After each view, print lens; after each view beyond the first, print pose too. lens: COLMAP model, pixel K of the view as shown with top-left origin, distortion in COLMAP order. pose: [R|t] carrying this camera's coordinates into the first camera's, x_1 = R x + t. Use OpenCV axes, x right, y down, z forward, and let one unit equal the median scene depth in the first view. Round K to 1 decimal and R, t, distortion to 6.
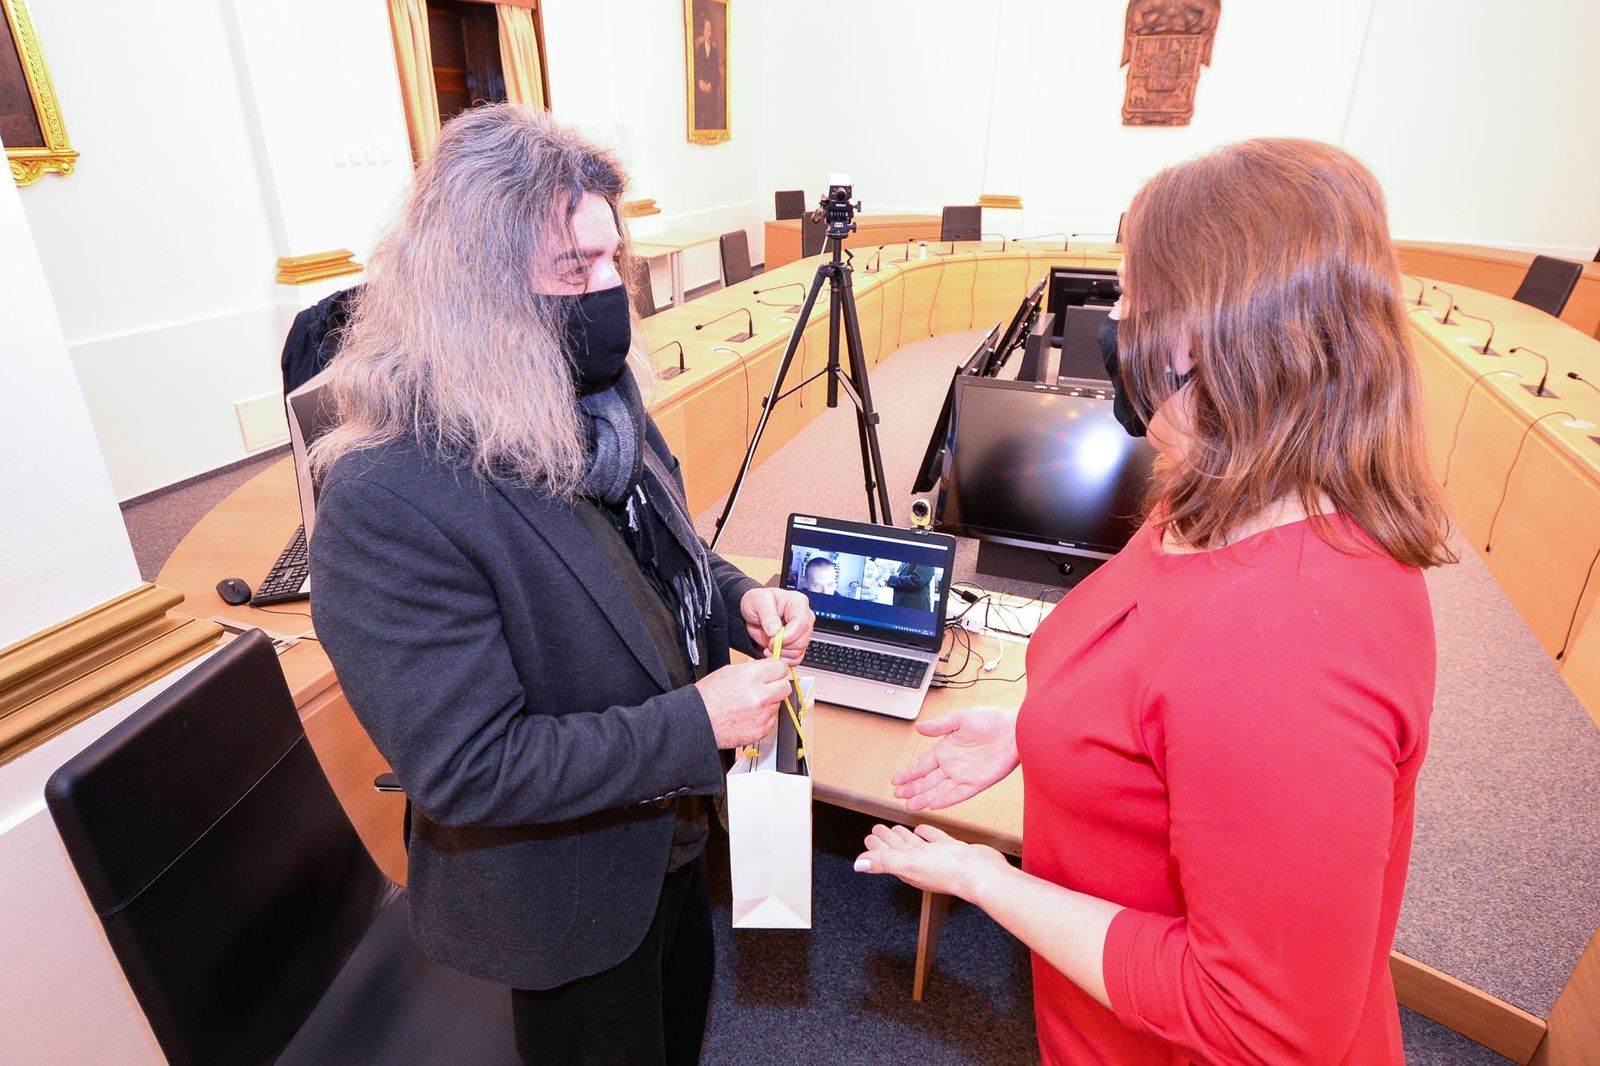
lens RADIAL K [[925.6, 0, 797.6], [0, 925.6, 507.4], [0, 0, 1]] dist [0.002581, 0.000199]
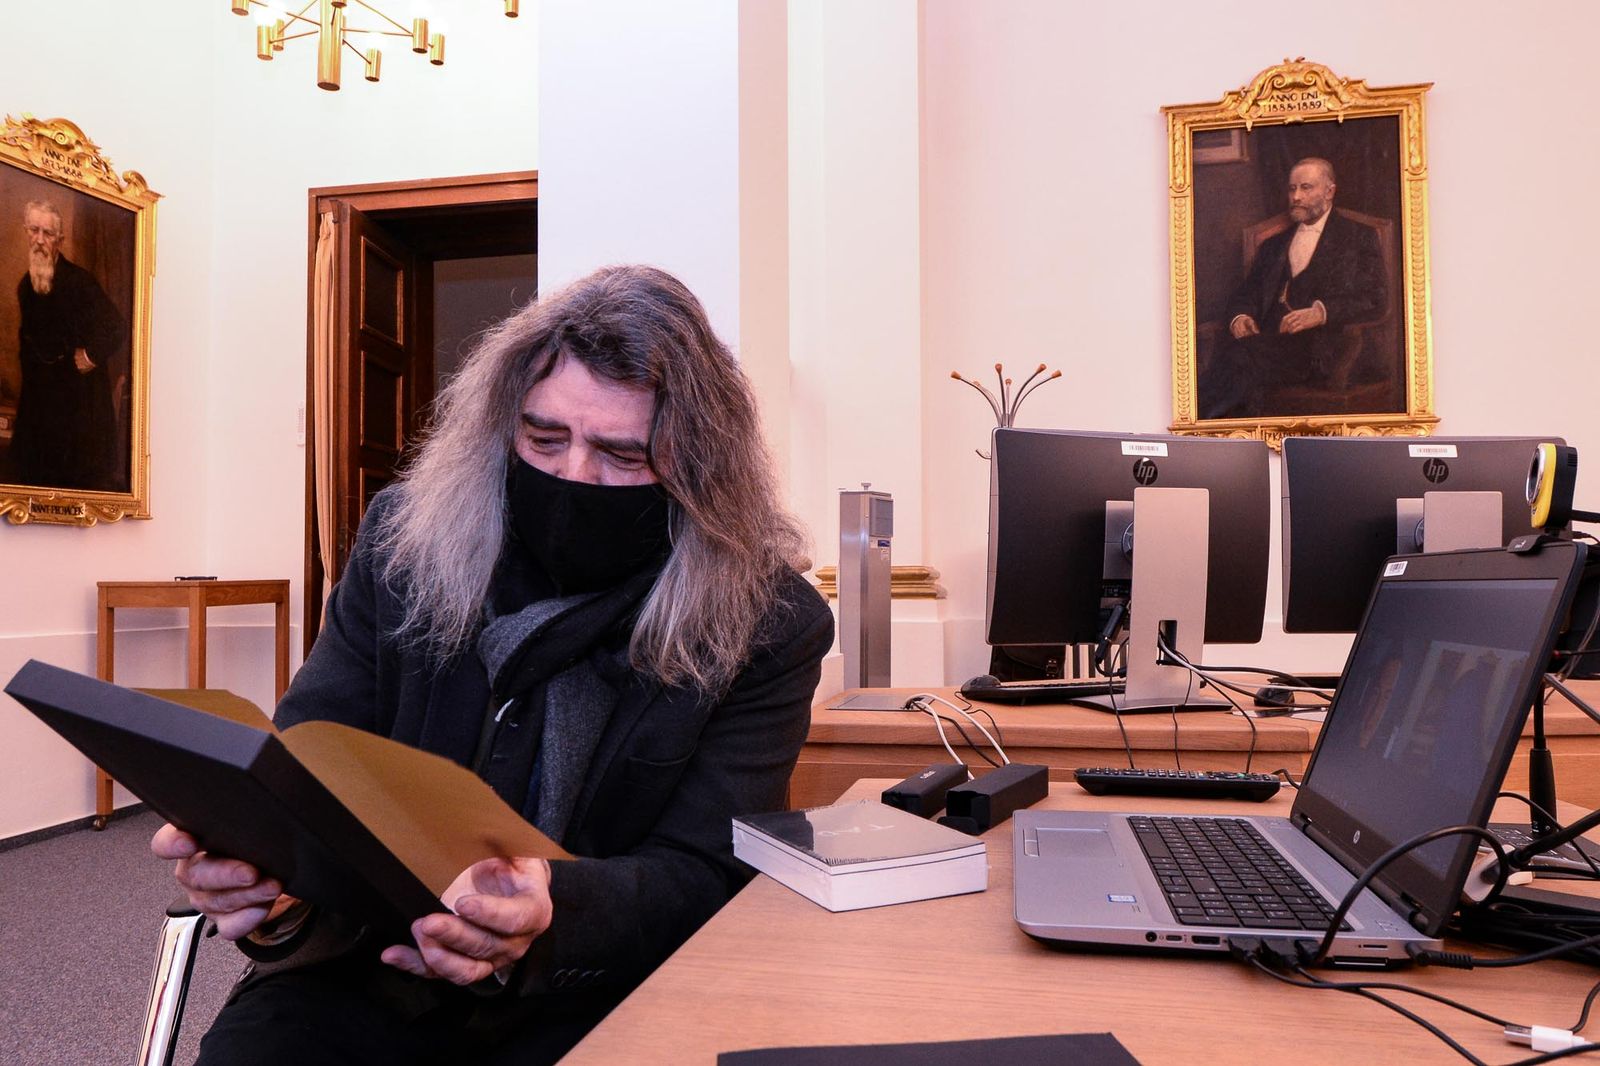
lens RADIAL K [[1182.2, 0, 800.0], [0, 1182.2, 533.0], [0, 0, 1]] dist [-0.006370, -0.001575]
pose [[0.159698, -0.058374, -0.985438, 0.467400], [-0.371812, 0.921179, -0.114823, 0.152111], [0.914468, 0.384735, 0.125406, 0.707792]]
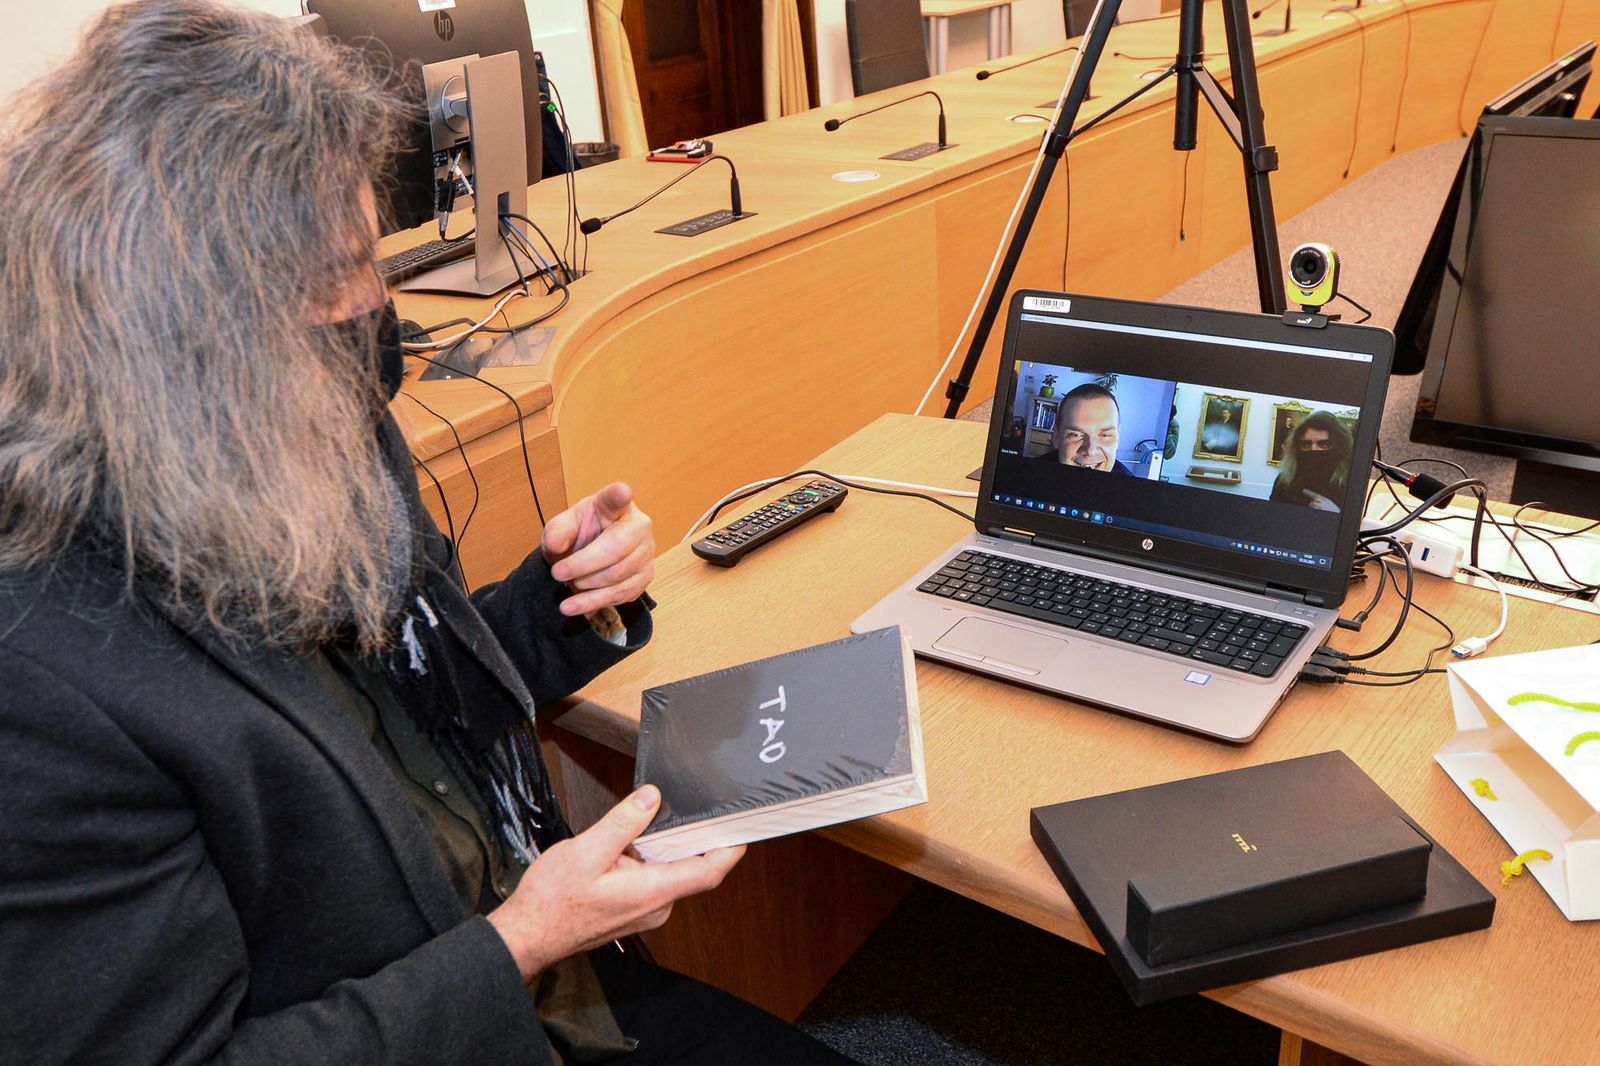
lens RADIAL K [[1467.5, 0, 800.0], [0, 1467.5, 533.0], [0, 0, 1]] dist [0.012478, -0.016341]
pose [[0.959112, 0.049506, -0.278663, 0.098970], [-0.040544, 0.998461, 0.037837, 0.103973], [0.280107, -0.024992, 0.959643, 0.279185]]
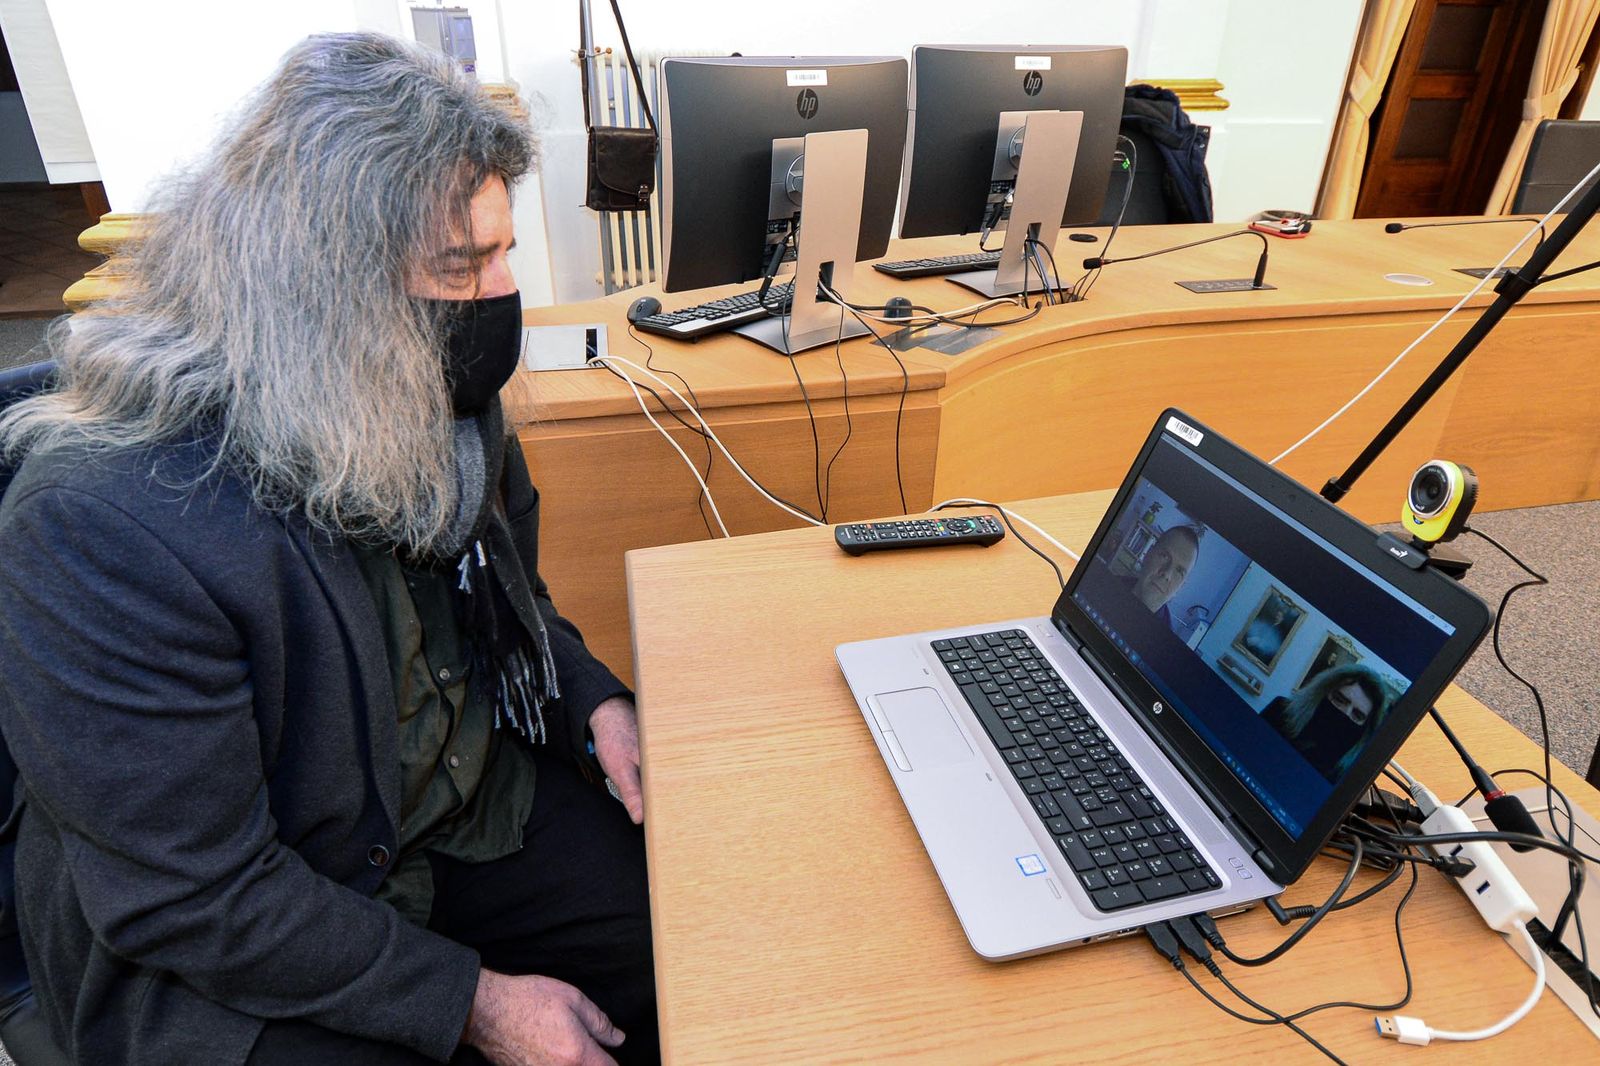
lens RADIAL K [[941.1, 0, 794.5], [0, 941.1, 547.5], [0, 0, 1]] dist [-0.002152, 0.000695]
pose [[0.547689, 0.412132, -0.728137, 0.250022], [-0.328974, 0.906249, 0.265498, 0.006600], [0.769294, 0.094128, 0.631923, 0.598935]]
